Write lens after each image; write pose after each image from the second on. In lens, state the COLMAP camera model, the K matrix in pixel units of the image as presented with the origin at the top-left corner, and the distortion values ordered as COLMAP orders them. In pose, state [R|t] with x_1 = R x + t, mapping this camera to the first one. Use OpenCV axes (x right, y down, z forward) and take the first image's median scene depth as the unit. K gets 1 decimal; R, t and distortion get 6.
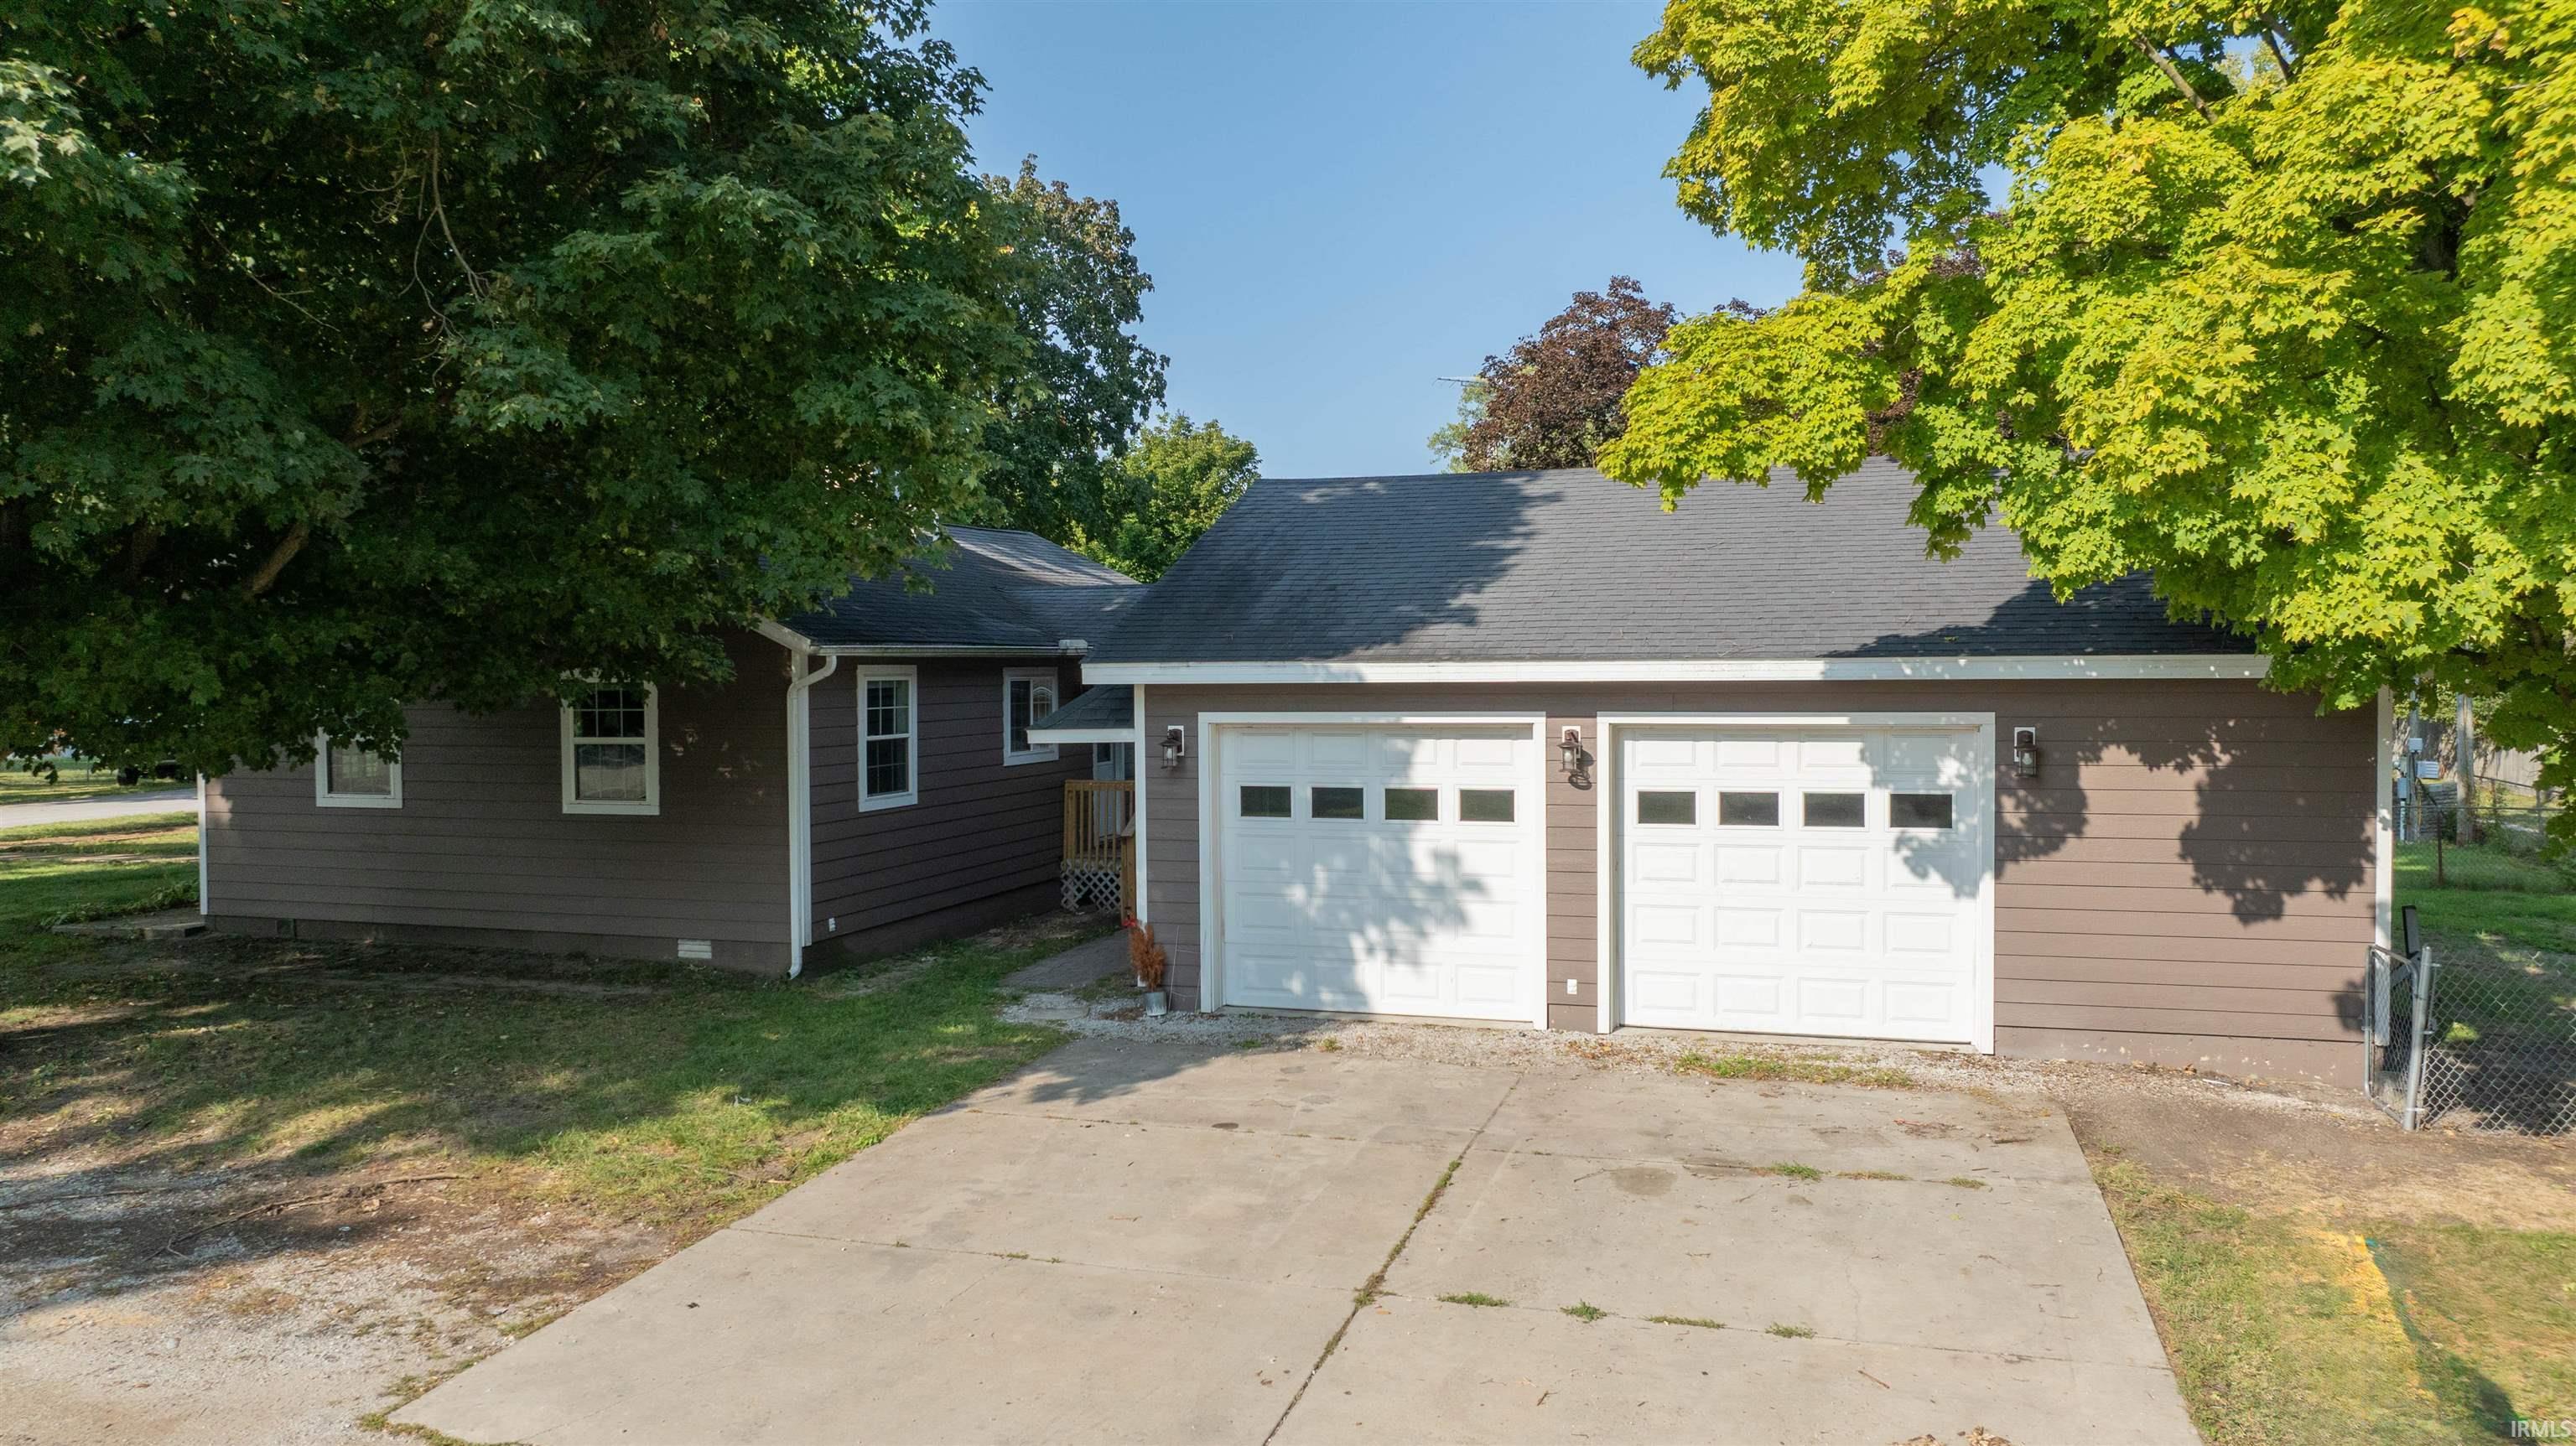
lens RADIAL K [[1810.9, 0, 1288.0], [0, 1810.9, 723.0], [0, 0, 1]] dist [-0.009782, -0.004369]
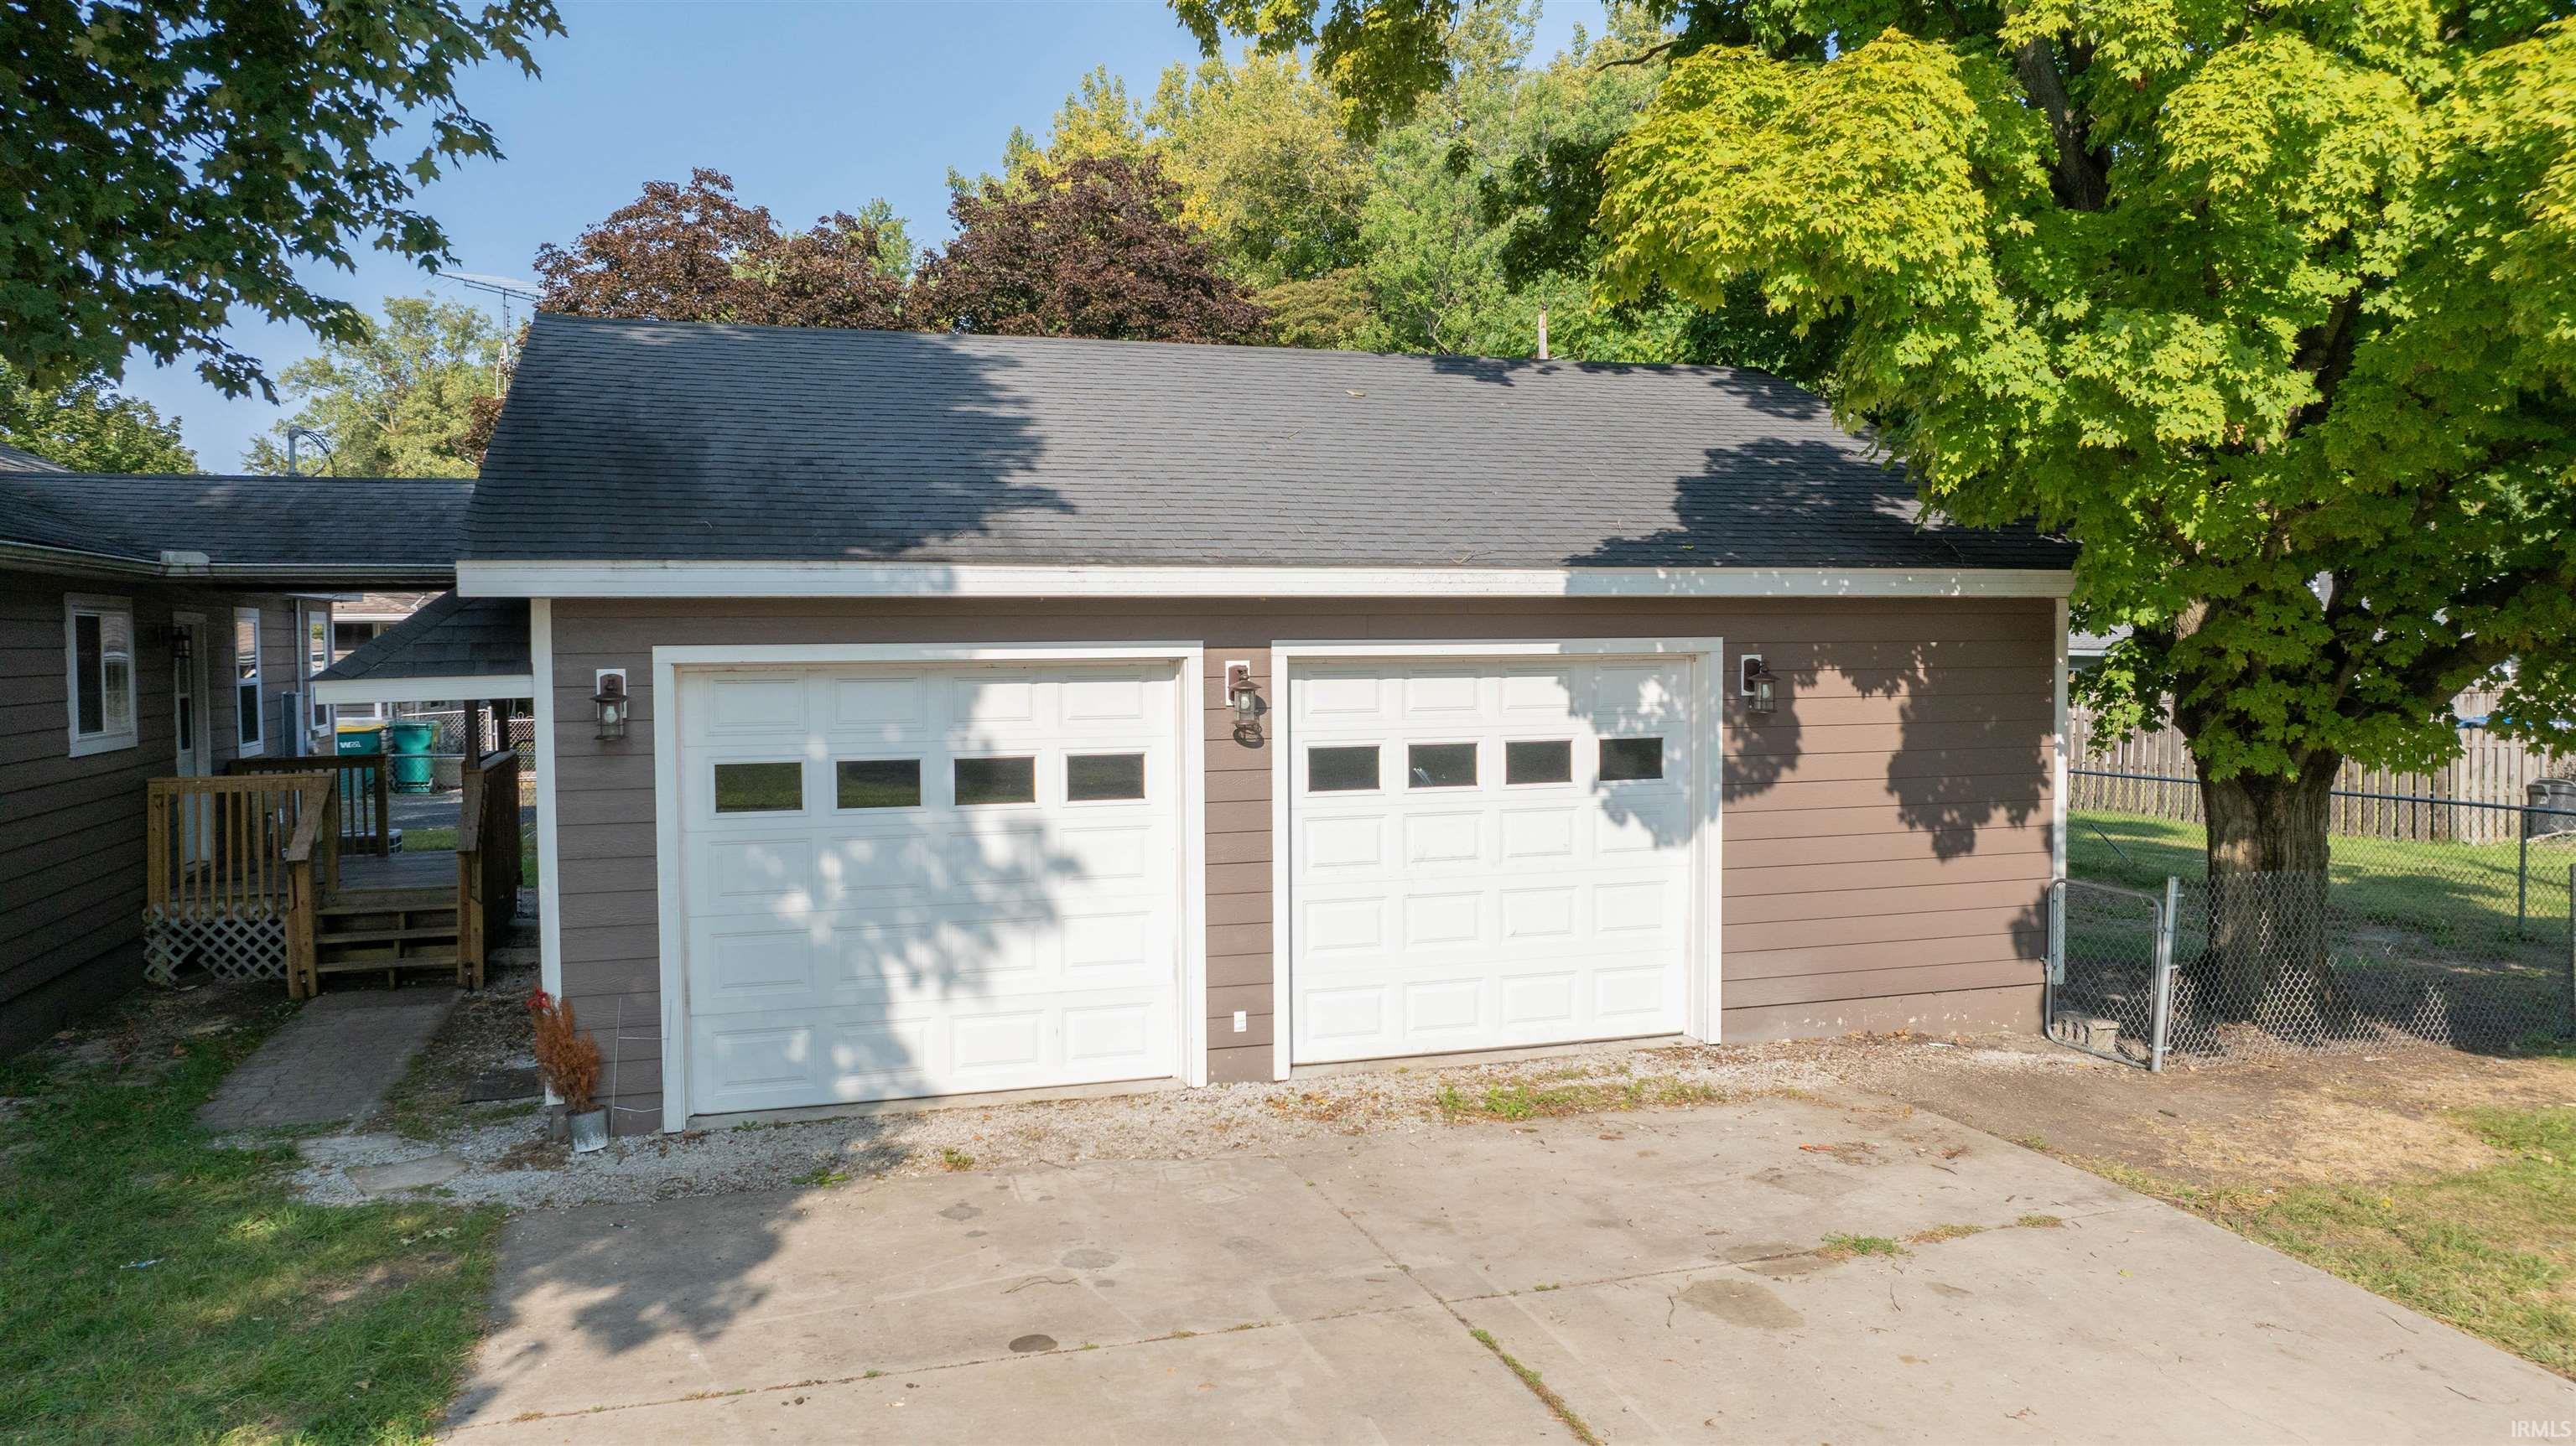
lens RADIAL K [[1810.9, 0, 1288.0], [0, 1810.9, 723.0], [0, 0, 1]] dist [-0.009782, -0.004369]
pose [[0.817681, -0.025766, 0.575095, -0.242310], [0.020023, 0.999666, 0.016319, 0.015416], [-0.575324, -0.001829, 0.817924, 0.402879]]
